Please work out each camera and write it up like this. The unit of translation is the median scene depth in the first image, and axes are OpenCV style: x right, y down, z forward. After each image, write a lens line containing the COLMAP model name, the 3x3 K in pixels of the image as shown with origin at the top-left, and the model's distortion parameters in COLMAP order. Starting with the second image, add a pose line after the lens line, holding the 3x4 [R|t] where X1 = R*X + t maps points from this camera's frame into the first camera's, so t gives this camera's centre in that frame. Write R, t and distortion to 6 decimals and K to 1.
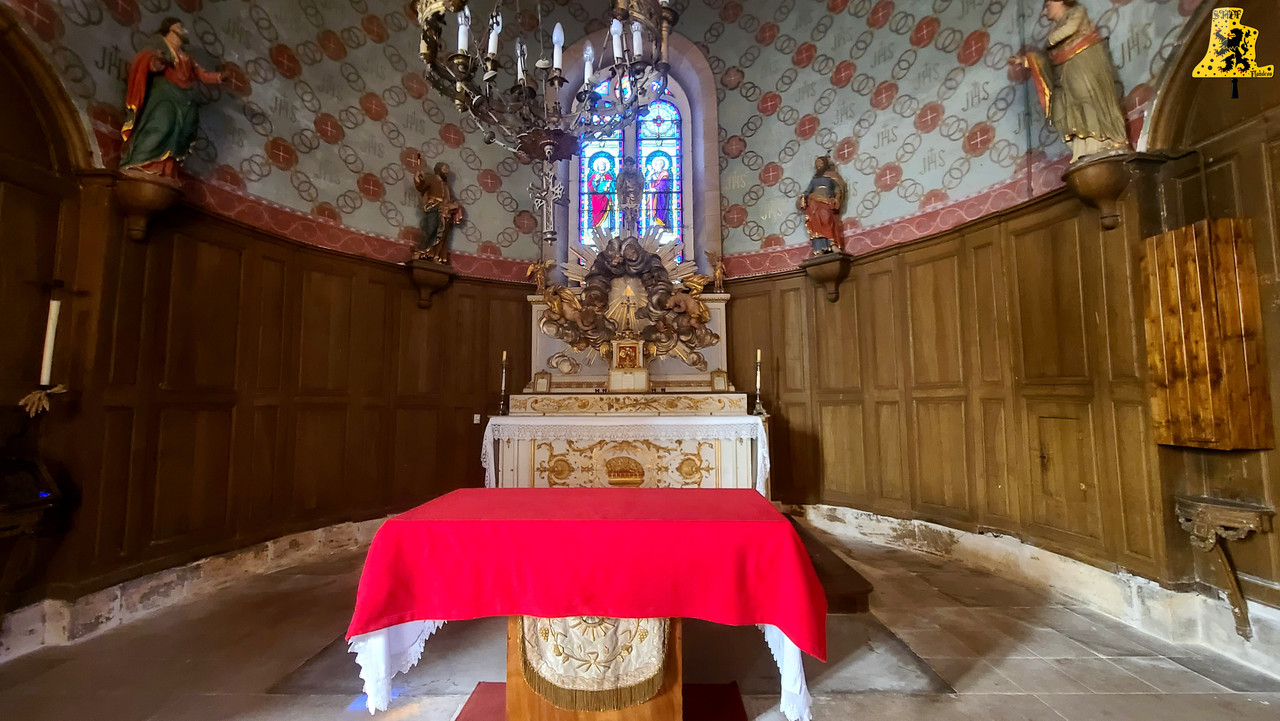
lens RADIAL K [[529.1, 0, 640.0], [0, 529.1, 360.5], [0, 0, 1]] dist [-0.000627, -0.000127]
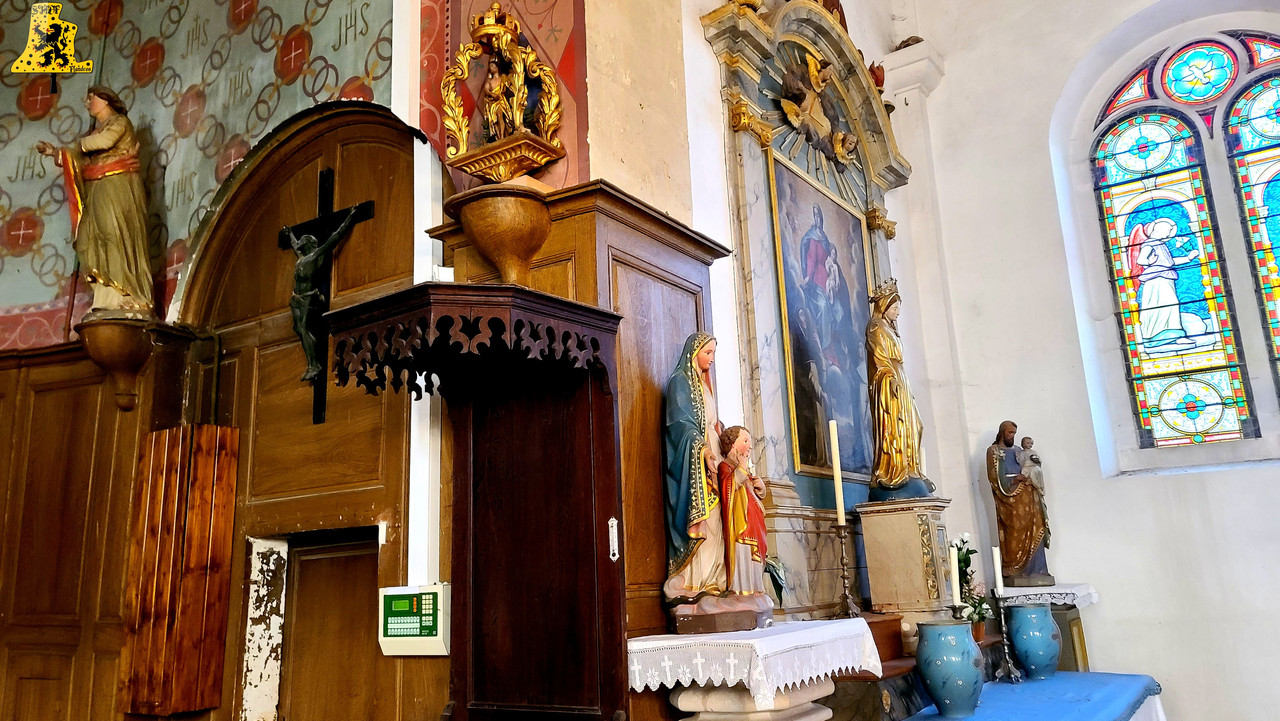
lens RADIAL K [[926.4, 0, 638.6], [0, 926.4, 352.2], [0, 0, 1]] dist [0.059124, -0.000589]
pose [[0.562480, 0.179310, 0.807133, 0.215341], [-0.027477, 0.979715, -0.198502, -0.088682], [-0.826354, 0.089476, 0.555997, -0.368549]]
